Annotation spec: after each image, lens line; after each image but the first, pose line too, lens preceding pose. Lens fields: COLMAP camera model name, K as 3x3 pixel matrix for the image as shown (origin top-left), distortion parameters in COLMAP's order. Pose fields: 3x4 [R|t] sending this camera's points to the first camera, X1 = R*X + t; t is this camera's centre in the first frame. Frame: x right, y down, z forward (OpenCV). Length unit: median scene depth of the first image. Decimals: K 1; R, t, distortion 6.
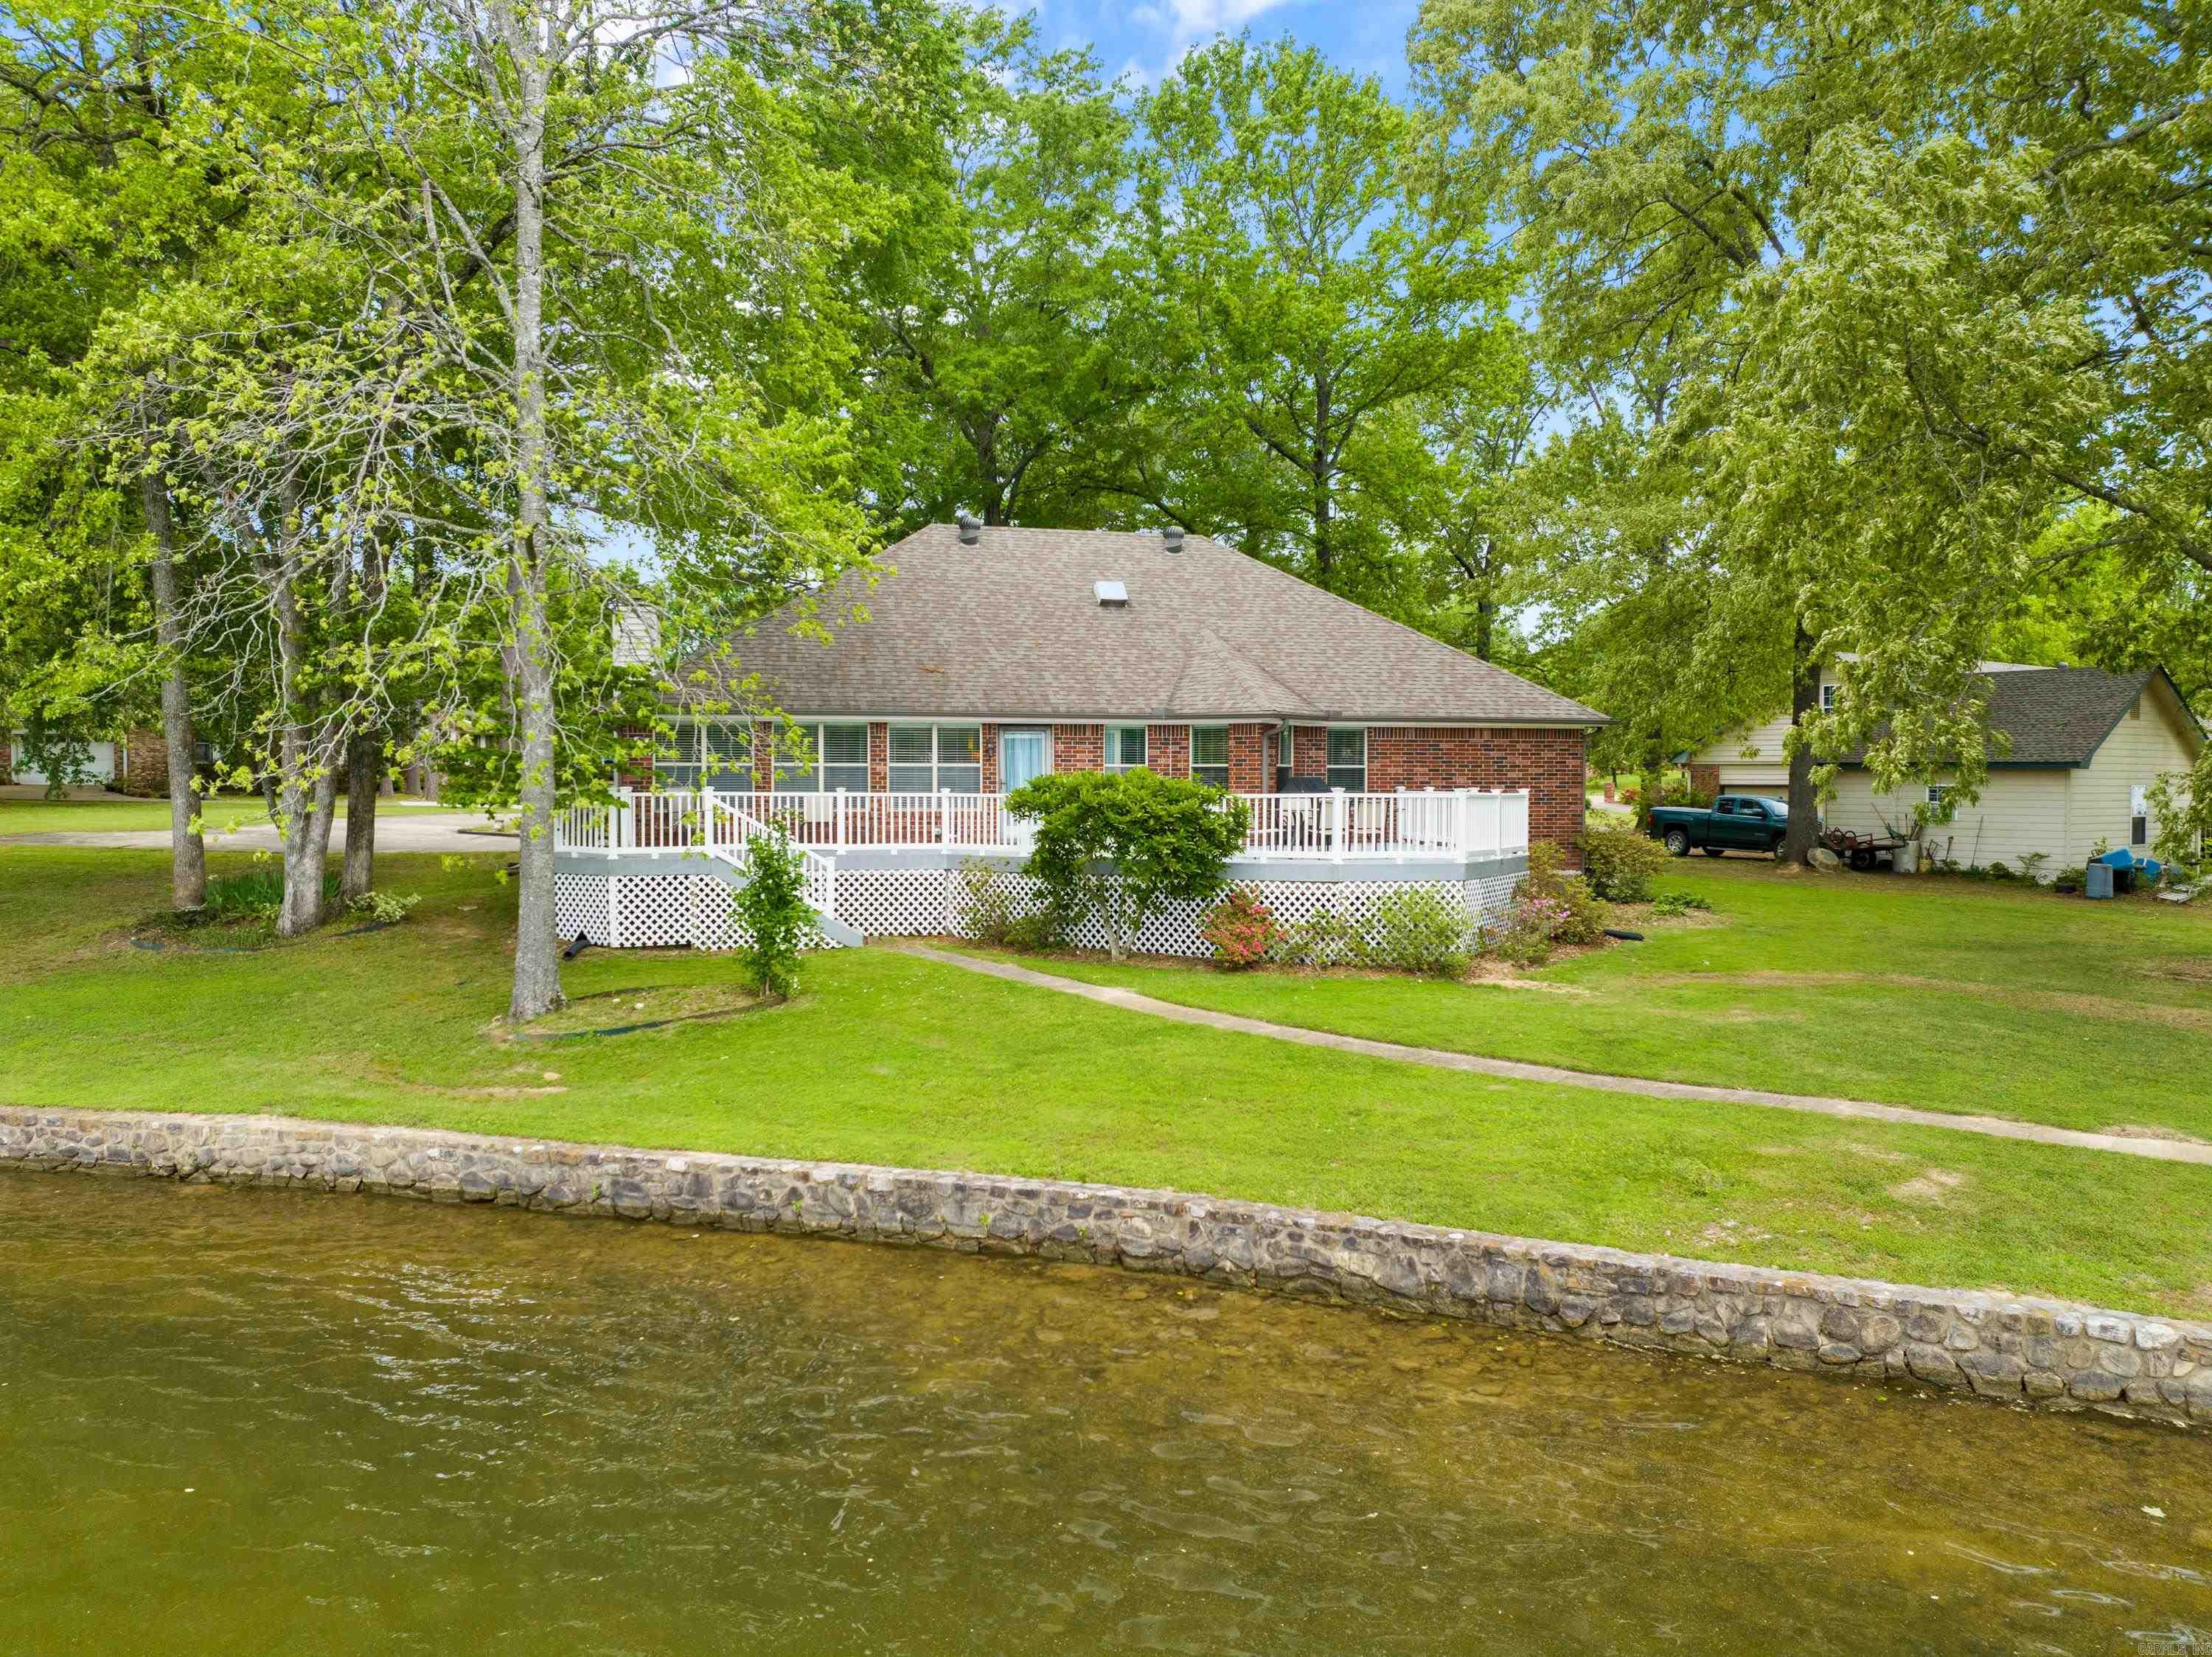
lens RADIAL K [[1549.7, 0, 1106.0], [0, 1549.7, 828.5], [0, 0, 1]] dist [-0.031215, 0.003171]
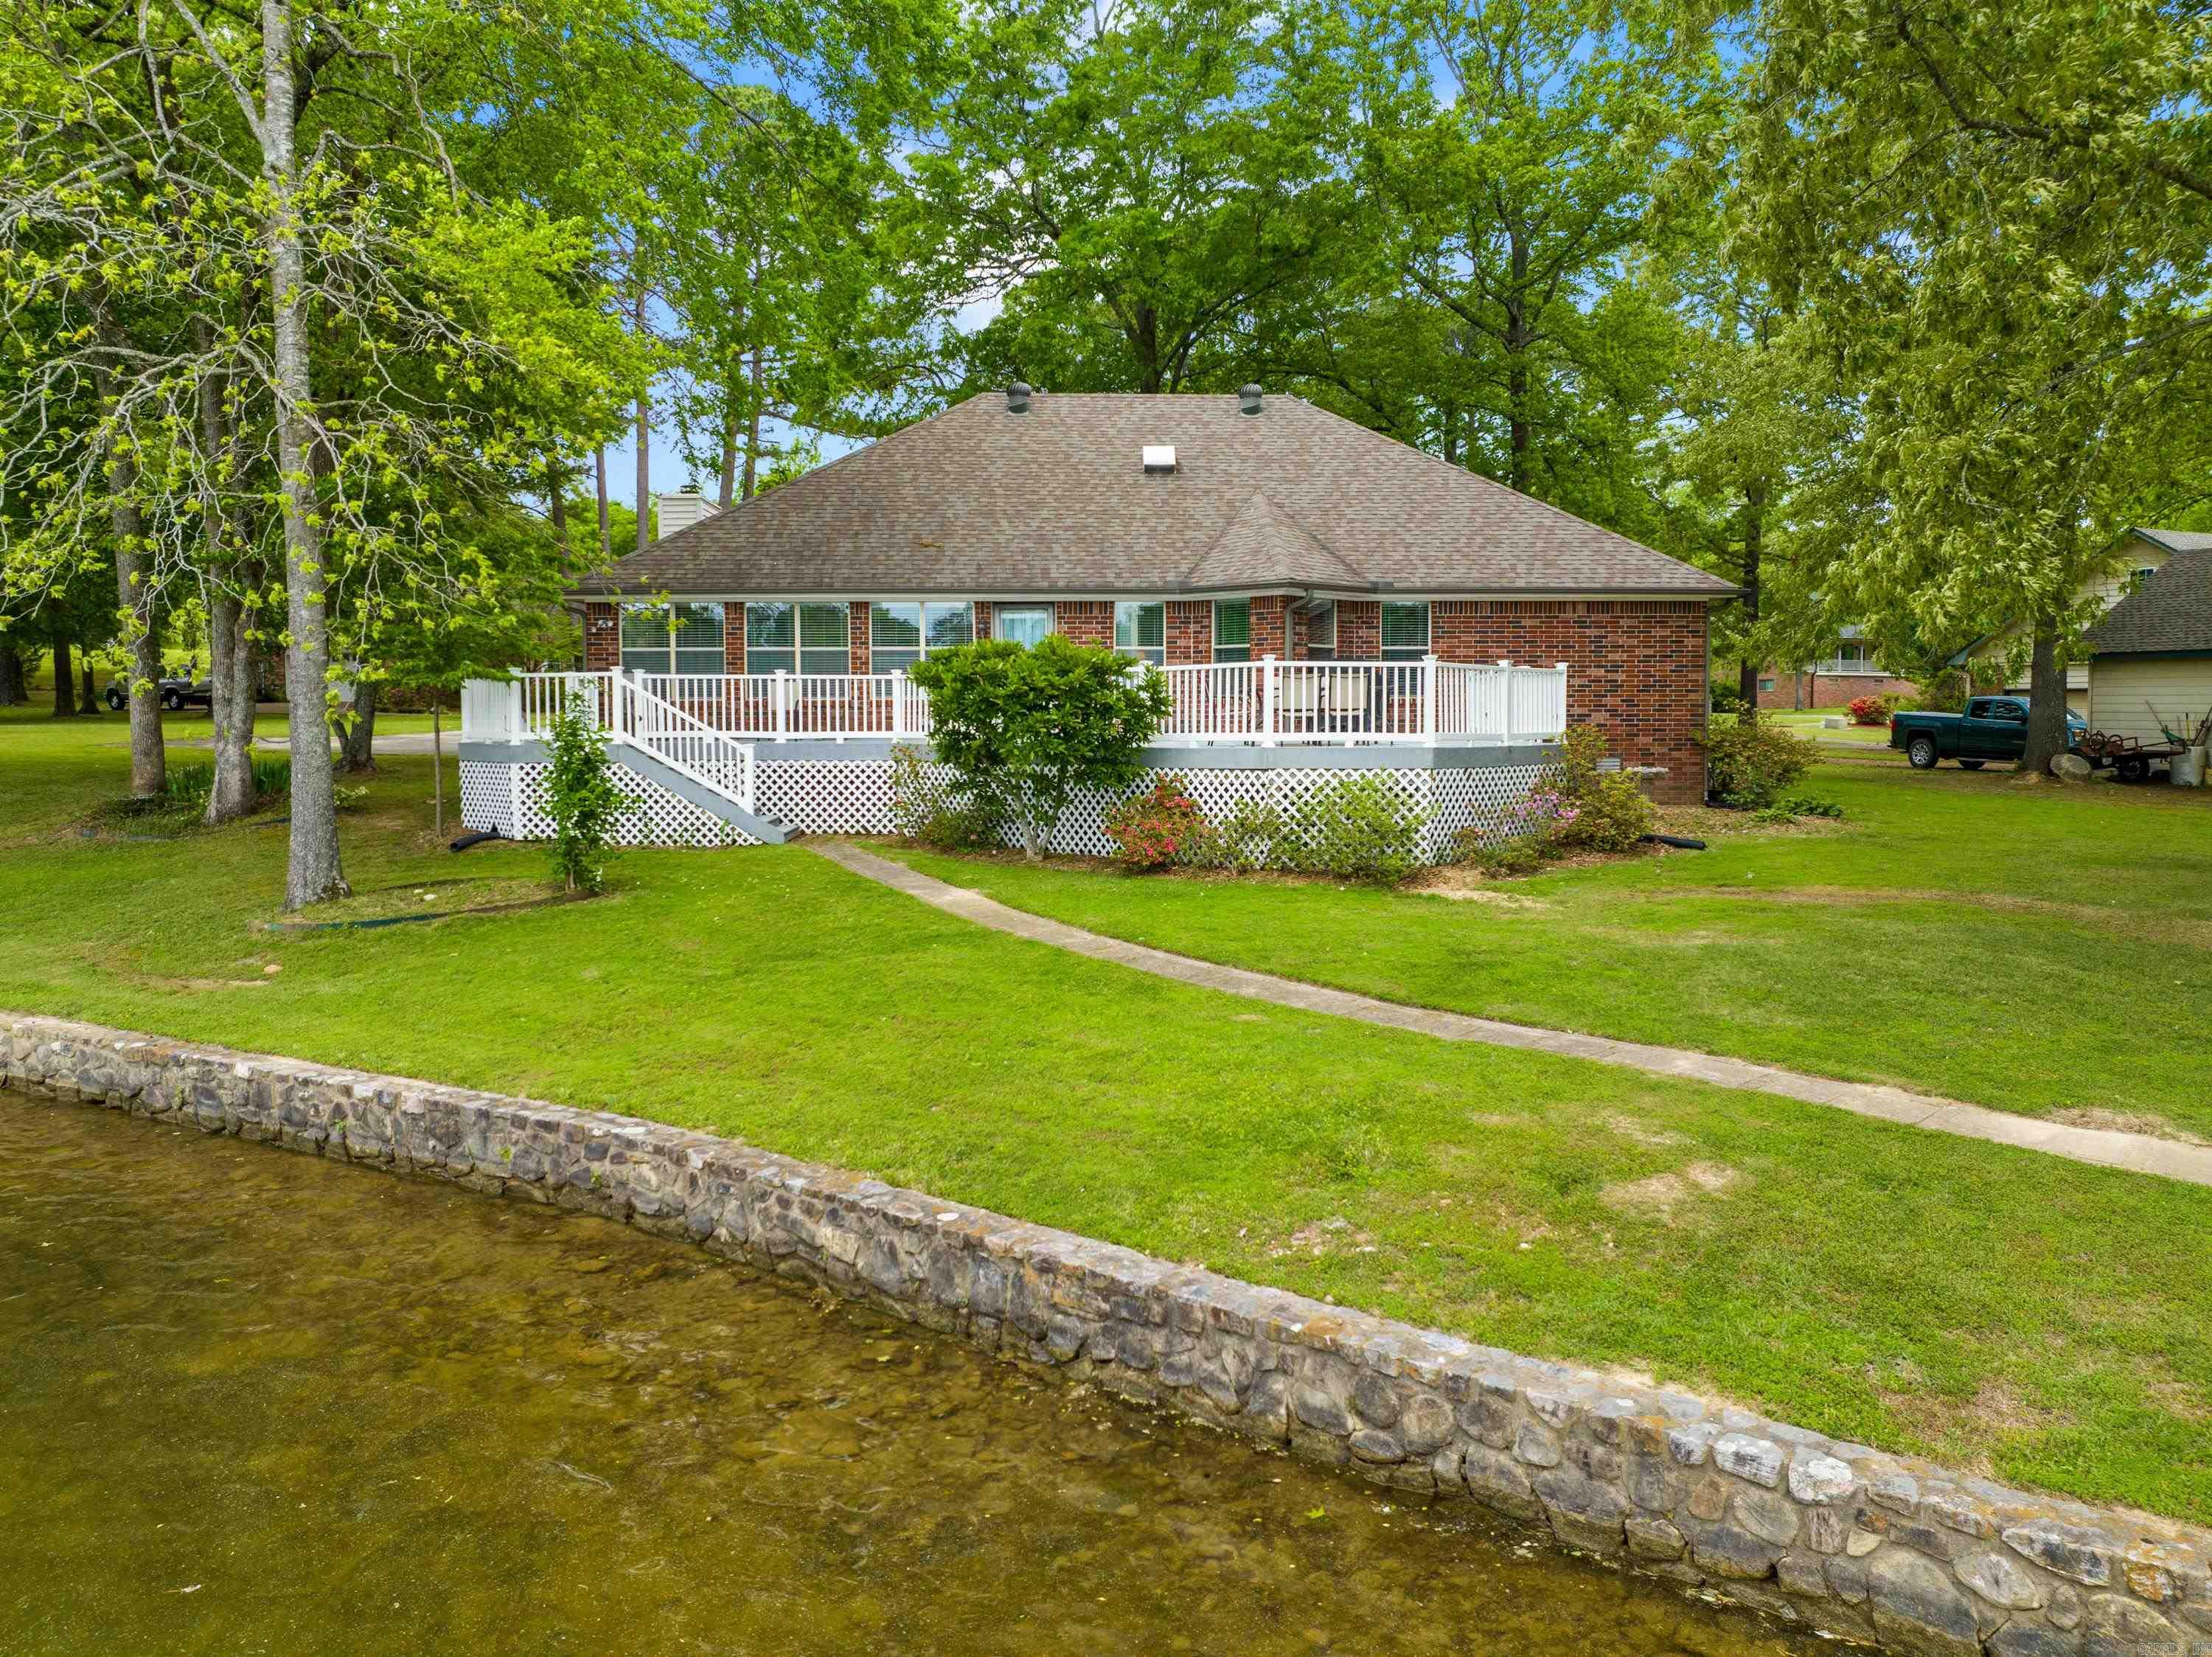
lens RADIAL K [[1556.4, 0, 1114.0], [0, 1556.4, 810.6], [0, 0, 1]] dist [0.005736, -0.073440]
pose [[0.979951, 0.009293, -0.199022, 0.347543], [-0.002434, 0.999396, 0.034680, 0.041501], [0.199224, -0.033500, 0.979381, 0.252814]]
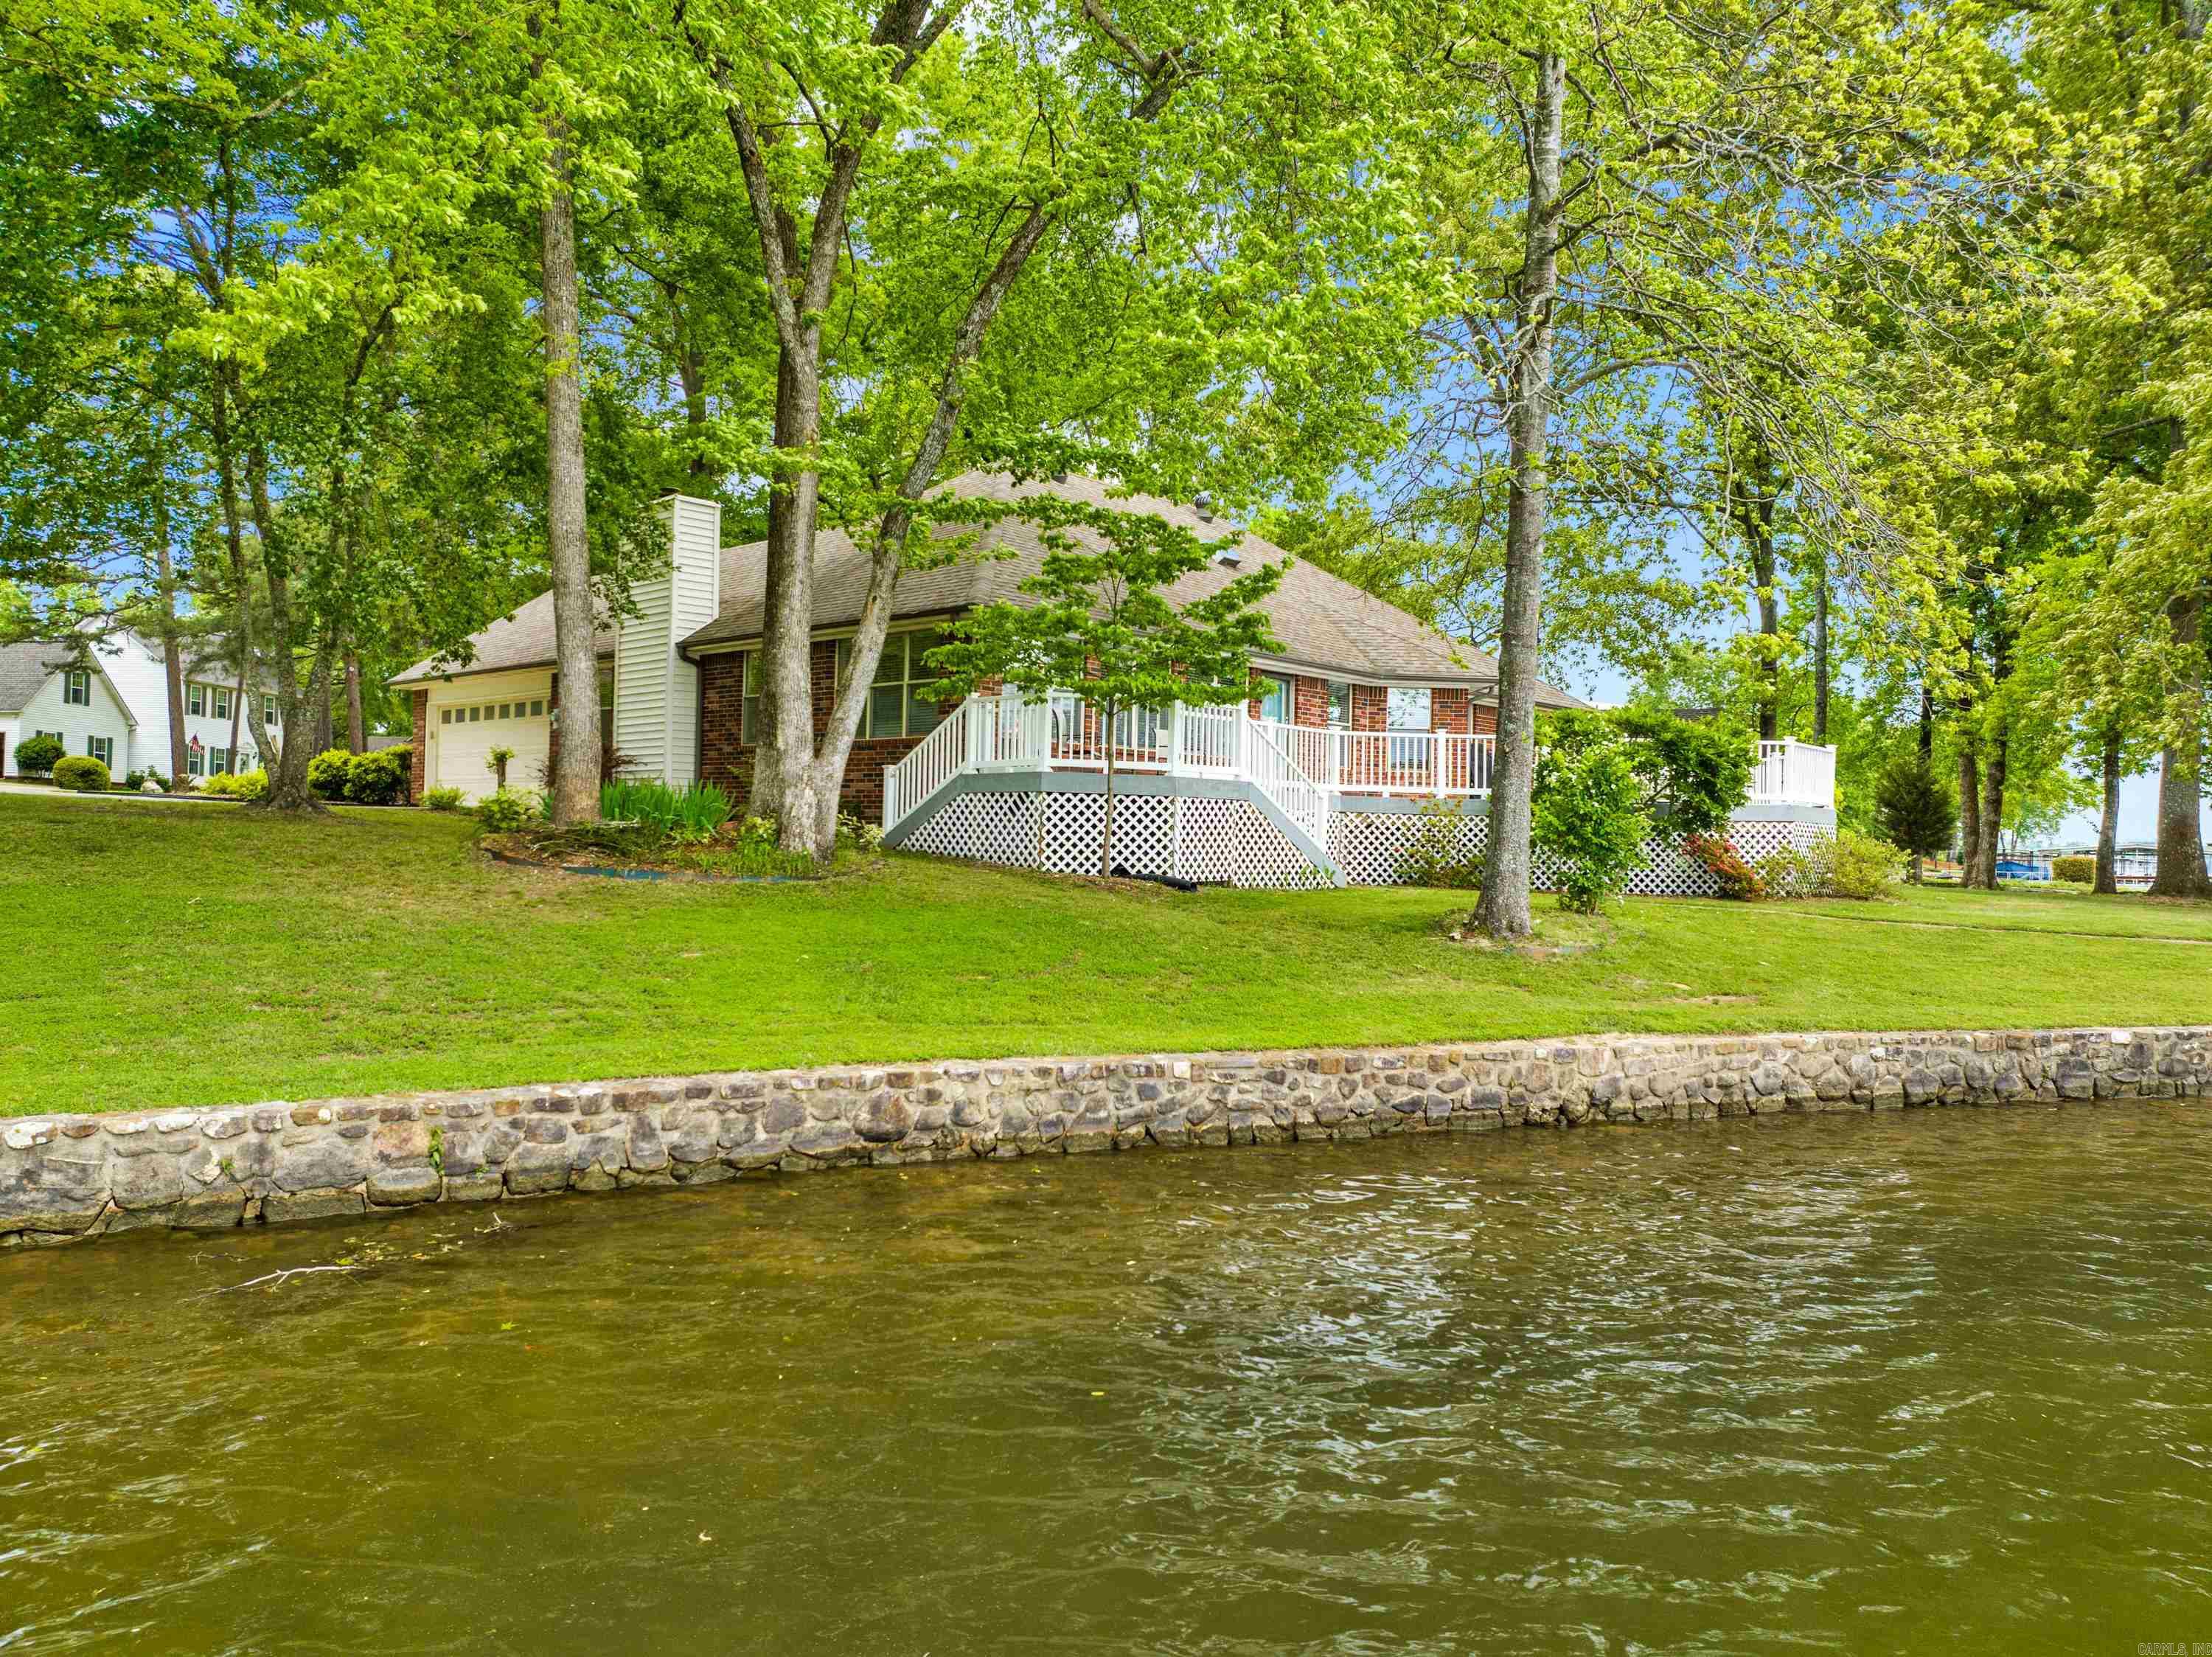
lens RADIAL K [[1549.7, 0, 1106.0], [0, 1549.7, 828.5], [0, 0, 1]] dist [-0.031215, 0.003171]
pose [[0.831062, 0.028085, 0.555470, -1.281845], [-0.011470, 0.999377, -0.033369, 0.121418], [-0.556061, 0.021361, 0.830867, 0.533997]]
